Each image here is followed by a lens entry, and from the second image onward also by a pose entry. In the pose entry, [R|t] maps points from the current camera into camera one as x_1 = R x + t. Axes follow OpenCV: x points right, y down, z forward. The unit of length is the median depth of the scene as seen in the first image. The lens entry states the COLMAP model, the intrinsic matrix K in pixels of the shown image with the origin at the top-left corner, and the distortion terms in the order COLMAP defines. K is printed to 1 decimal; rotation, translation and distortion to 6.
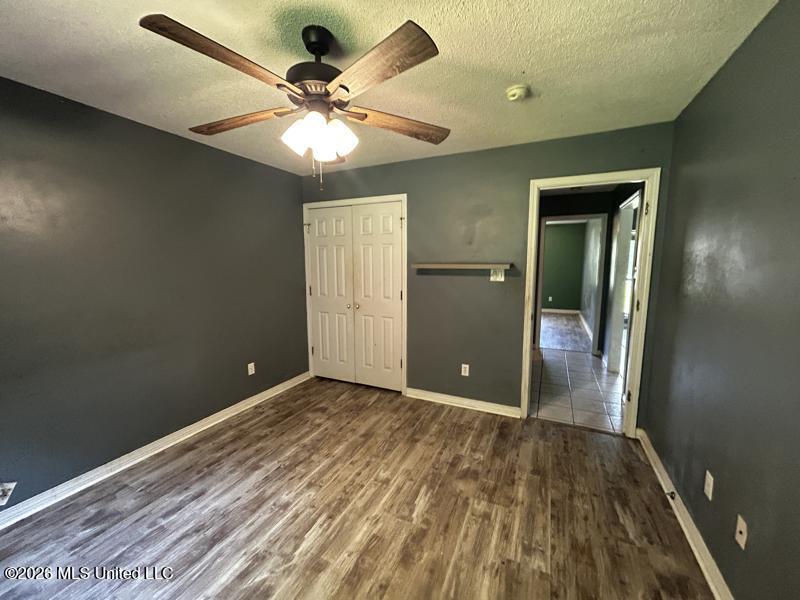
lens RADIAL K [[322.4, 0, 398.5], [0, 322.4, 297.4], [0, 0, 1]] dist [0.002481, 0.000933]
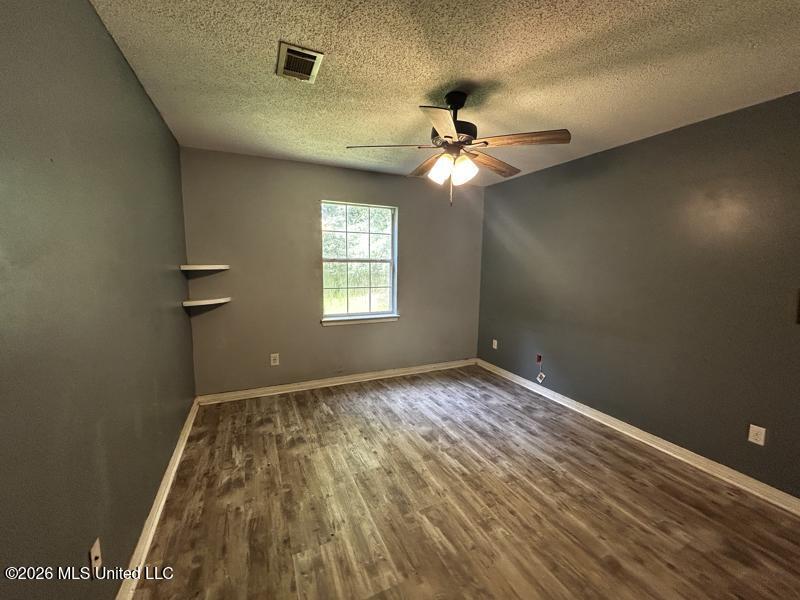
lens RADIAL K [[322.4, 0, 394.6], [0, 322.4, 293.9], [0, 0, 1]] dist [0.002481, 0.000933]
pose [[-0.651166, 0.070903, -0.755616, 0.760944], [-0.100927, 0.978693, 0.178811, -0.146170], [0.752195, 0.192698, -0.630136, 1.351226]]
